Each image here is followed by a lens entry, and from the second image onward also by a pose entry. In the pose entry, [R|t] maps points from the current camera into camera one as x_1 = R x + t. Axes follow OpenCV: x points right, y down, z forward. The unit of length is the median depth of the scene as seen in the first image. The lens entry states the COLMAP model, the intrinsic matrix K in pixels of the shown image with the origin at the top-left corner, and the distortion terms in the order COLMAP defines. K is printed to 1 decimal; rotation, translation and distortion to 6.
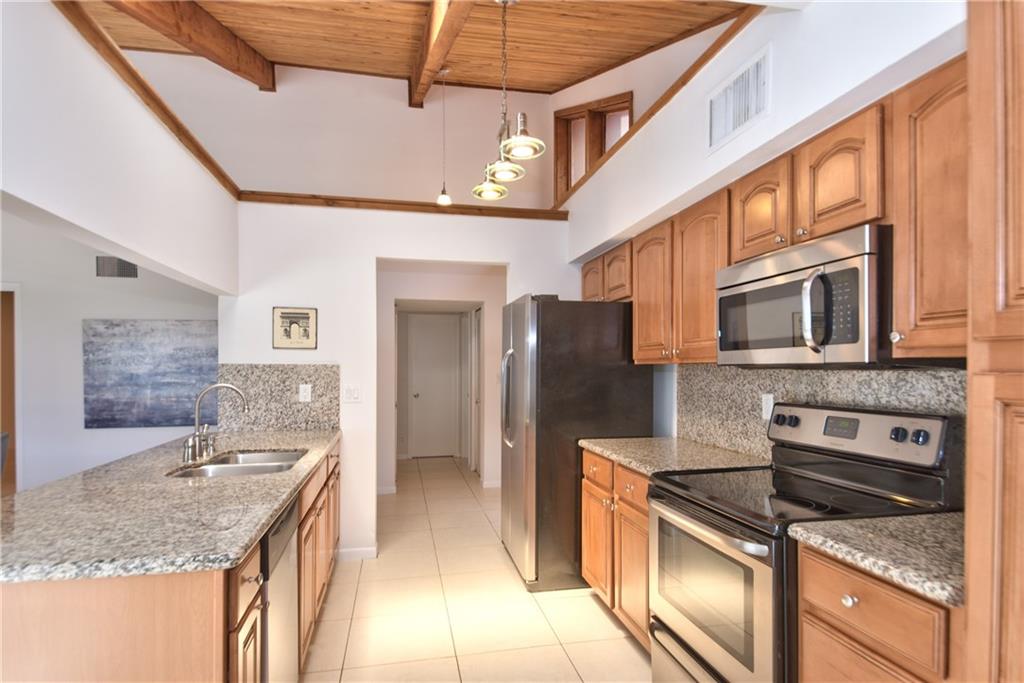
lens RADIAL K [[573.1, 0, 518.6], [0, 573.1, 364.3], [0, 0, 1]] dist [0.002715, -0.001048]
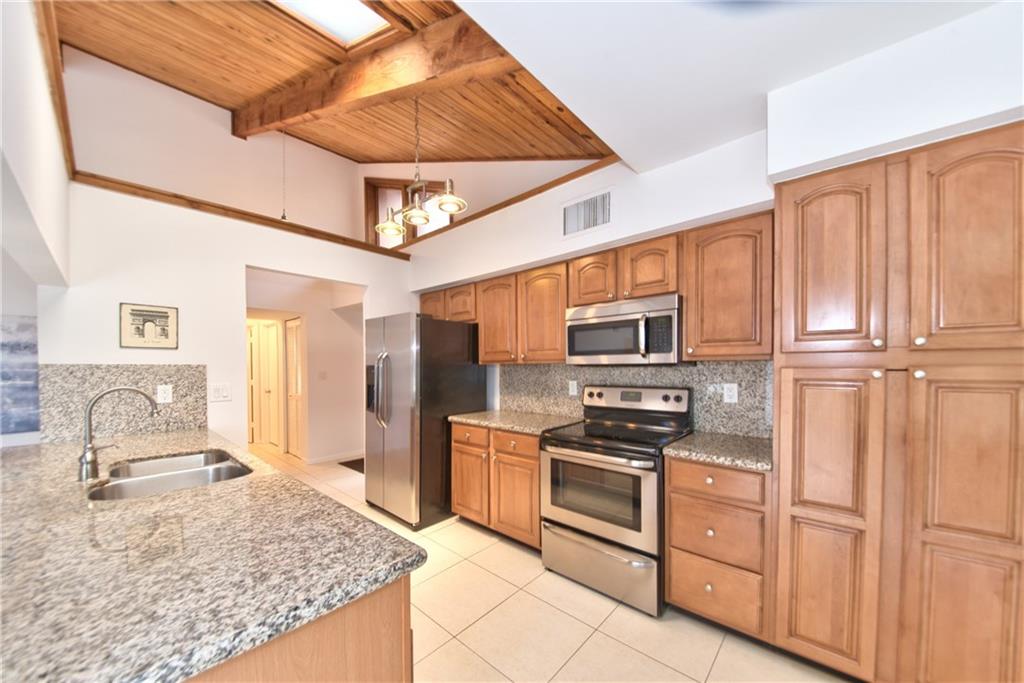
lens RADIAL K [[365.1, 0, 528.7], [0, 365.1, 367.5], [0, 0, 1]] dist [-0.005150, -0.003222]
pose [[0.796284, -0.006278, 0.604890, -0.336150], [0.000883, 0.999957, 0.009216, 0.000070], [-0.604922, -0.006805, 0.796256, 0.172903]]
